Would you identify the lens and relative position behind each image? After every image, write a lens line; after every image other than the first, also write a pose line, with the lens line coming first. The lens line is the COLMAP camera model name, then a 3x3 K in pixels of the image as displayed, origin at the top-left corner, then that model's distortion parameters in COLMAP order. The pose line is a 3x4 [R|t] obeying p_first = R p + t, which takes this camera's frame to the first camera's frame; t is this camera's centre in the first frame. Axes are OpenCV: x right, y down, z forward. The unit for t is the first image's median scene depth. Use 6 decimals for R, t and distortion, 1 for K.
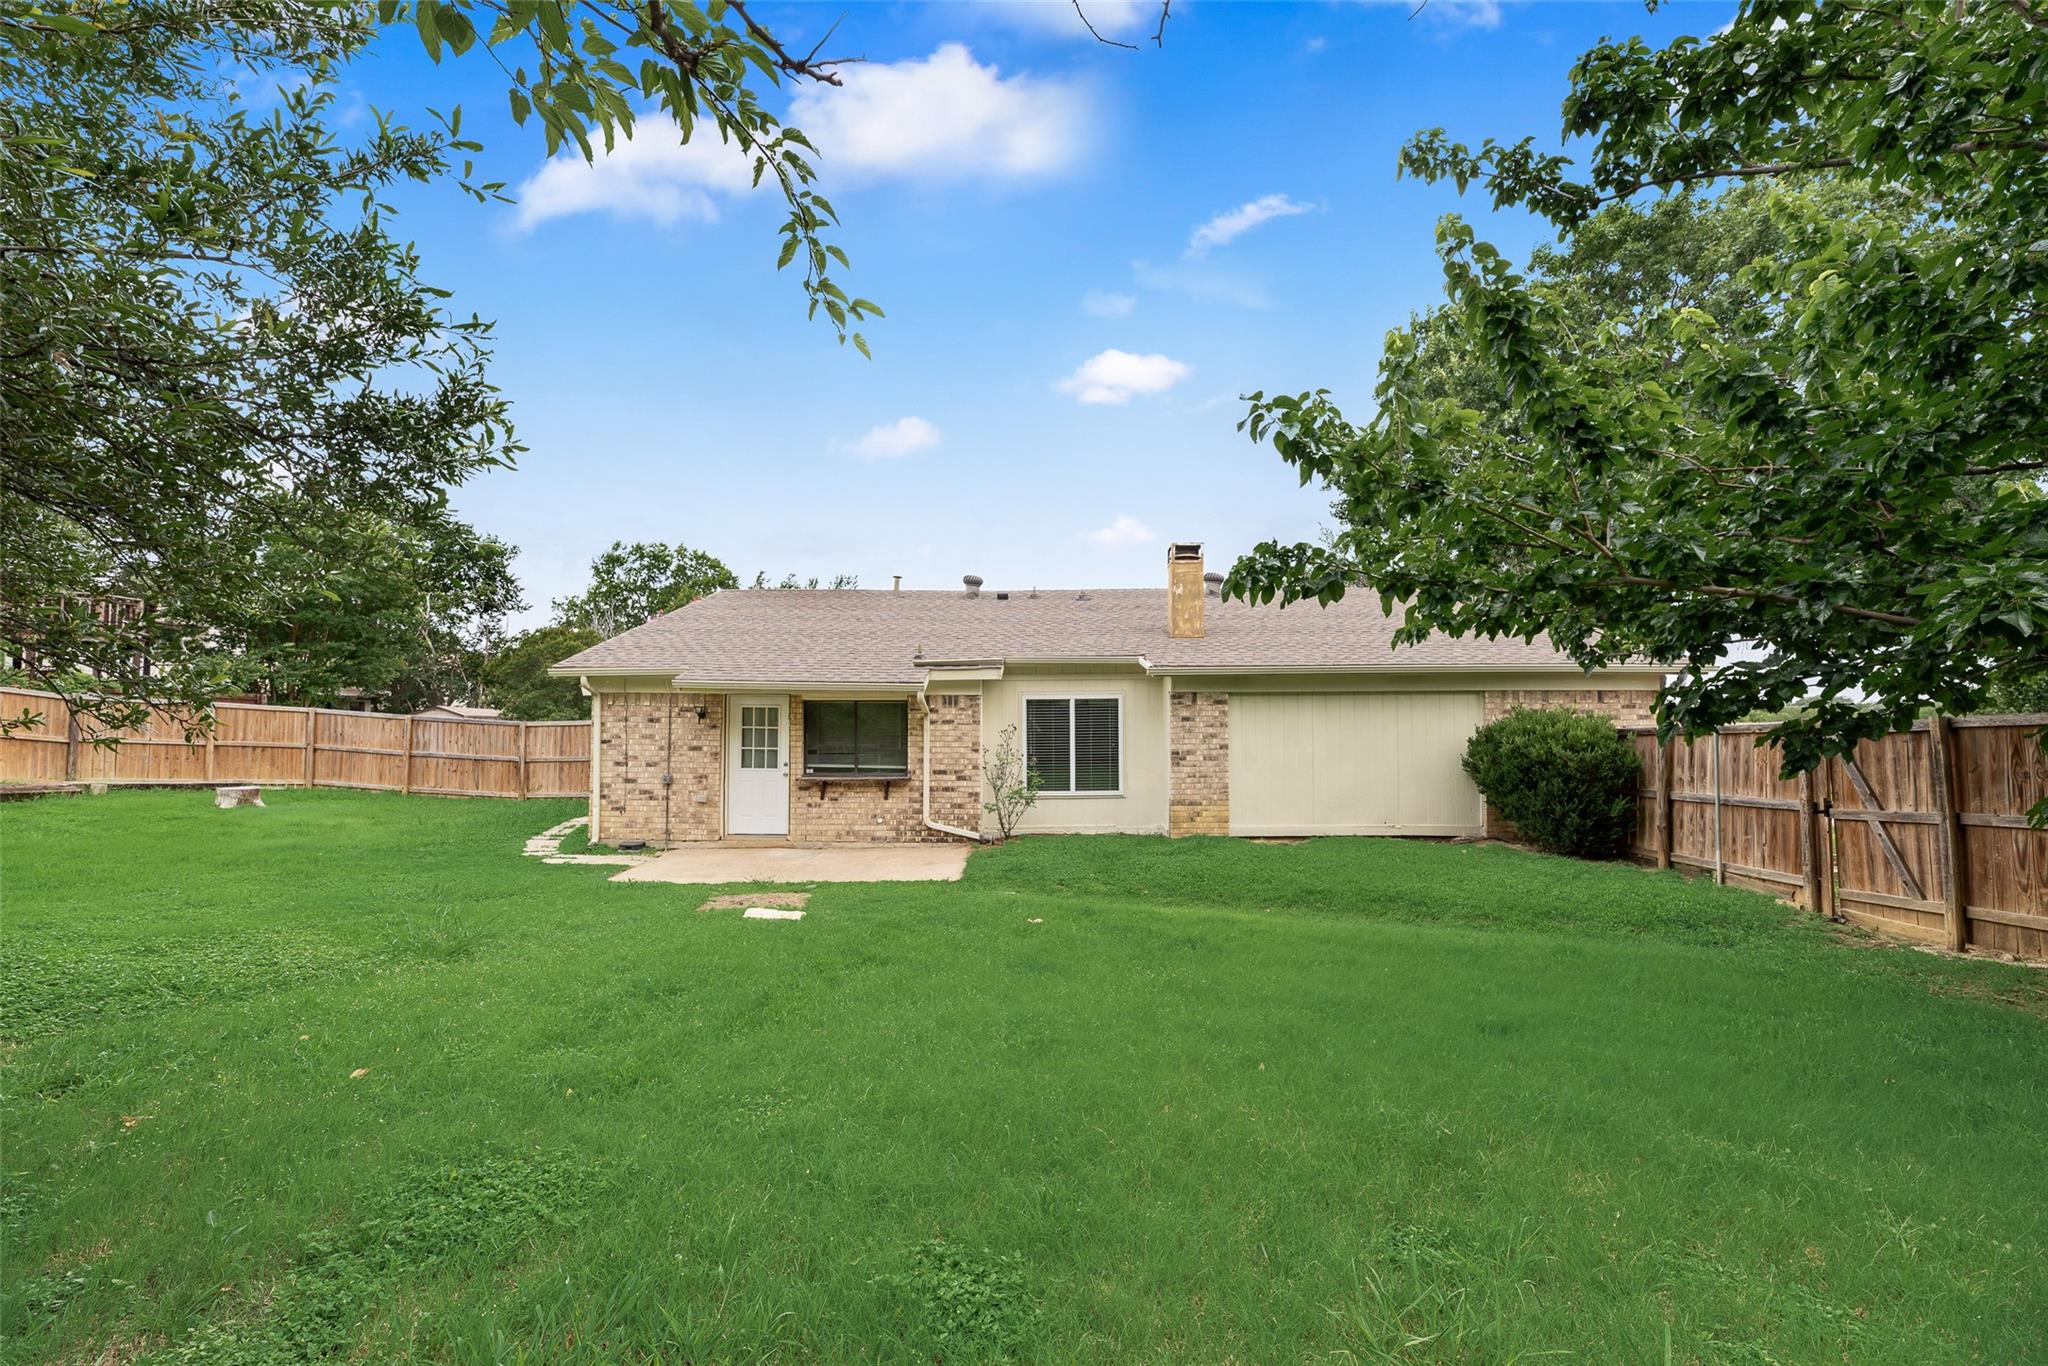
lens RADIAL K [[831.5, 0, 1016.0], [0, 831.5, 679.8], [0, 0, 1]] dist [0.003043, -0.000014]
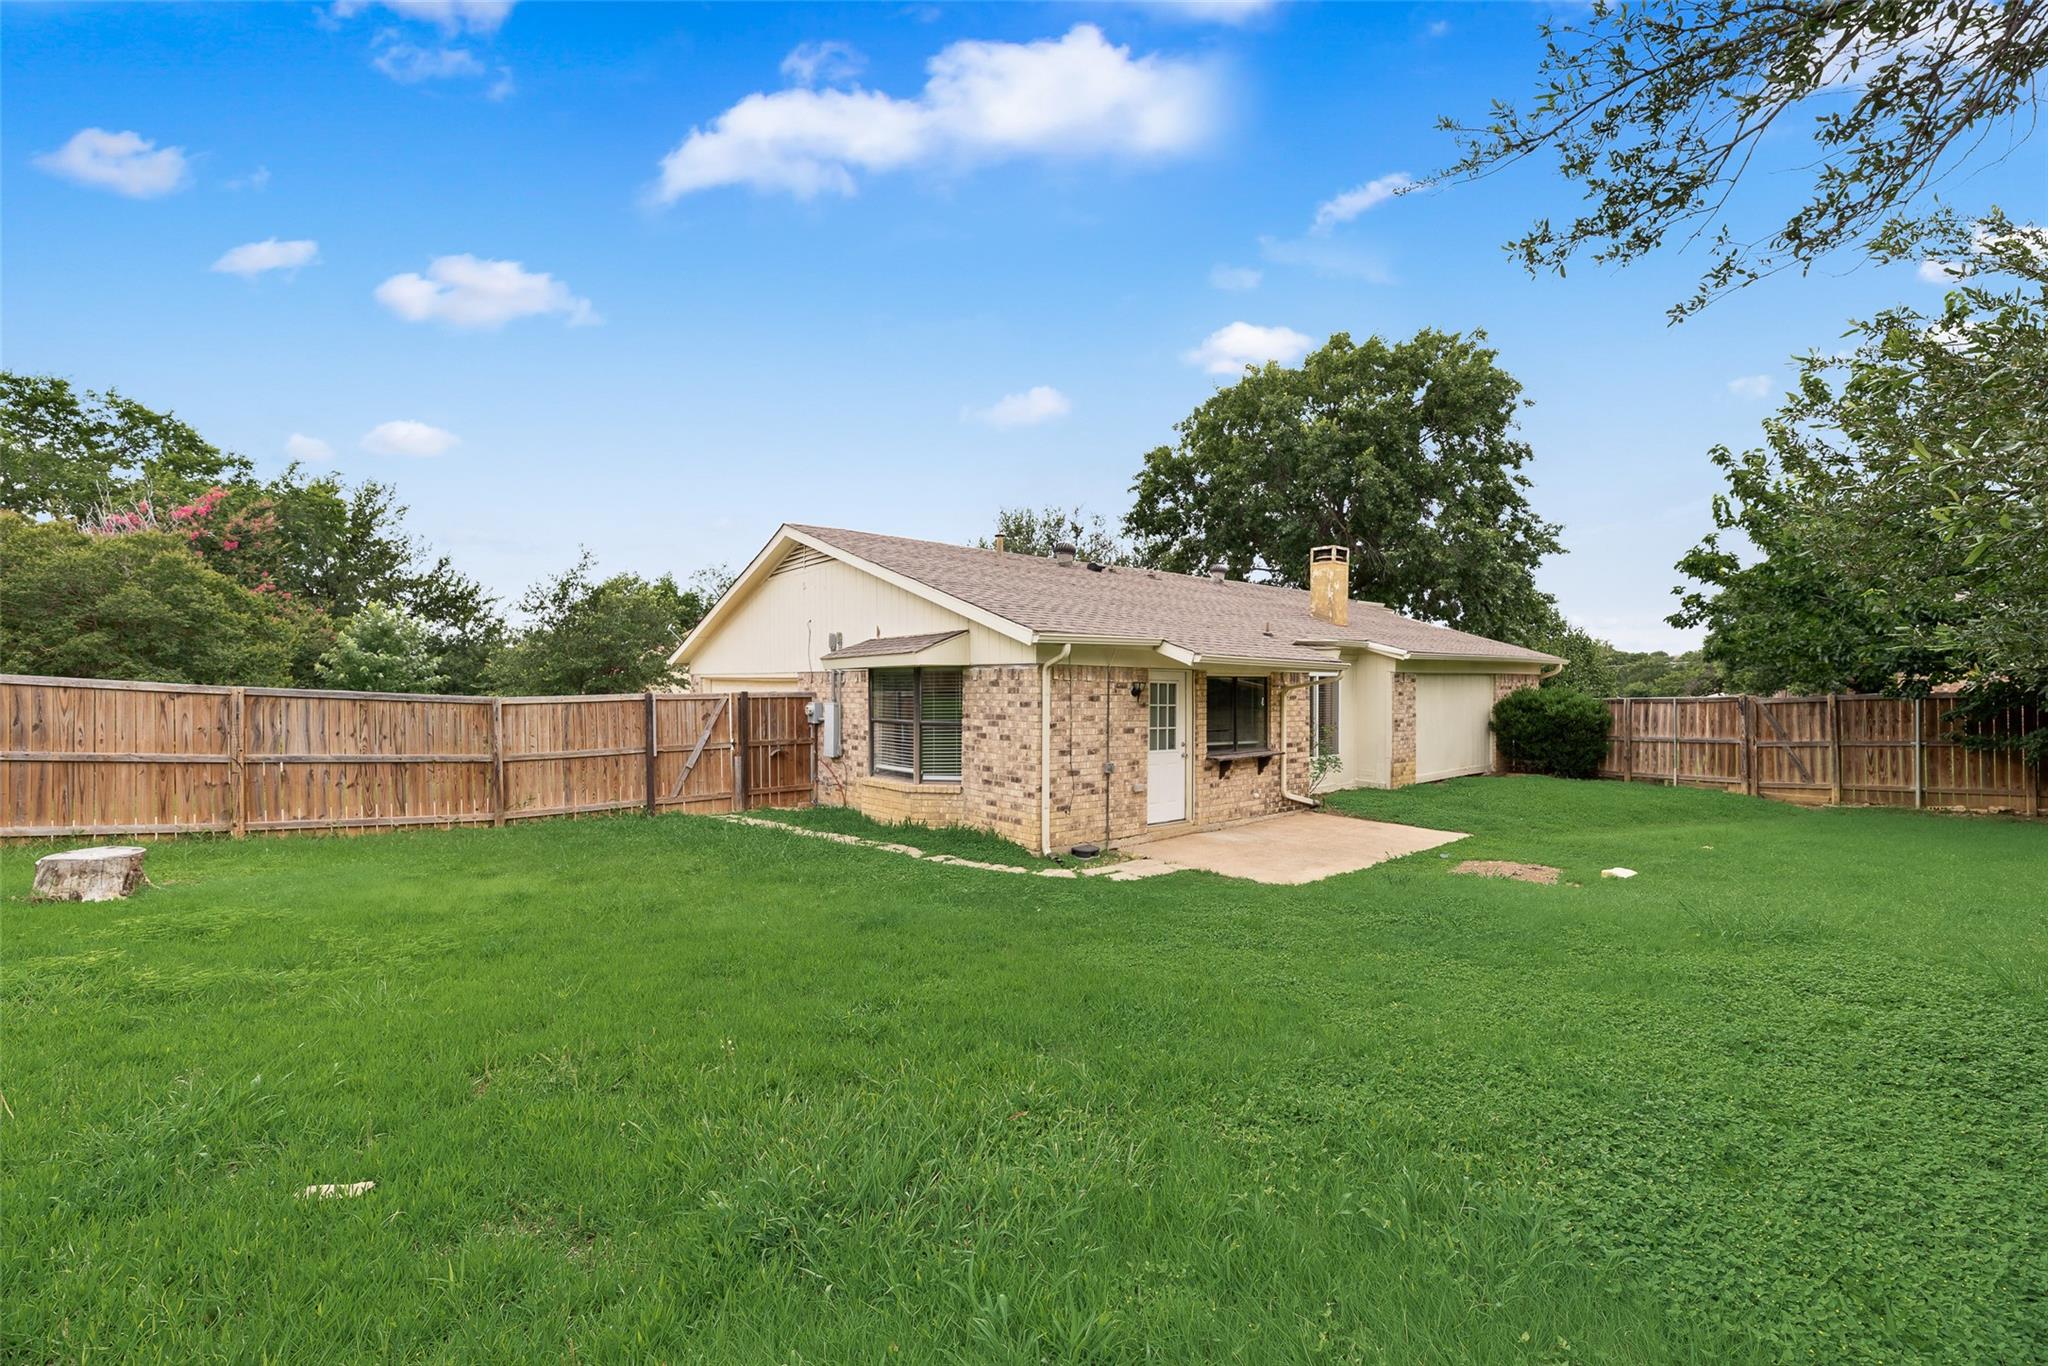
lens RADIAL K [[831.5, 0, 1017.1], [0, 831.5, 681.3], [0, 0, 1]] dist [0.003043, -0.000014]
pose [[0.755325, 0.004353, 0.655336, -1.041220], [-0.036661, 0.998693, 0.035621, 0.004792], [-0.654325, -0.050930, 0.754497, 0.427873]]
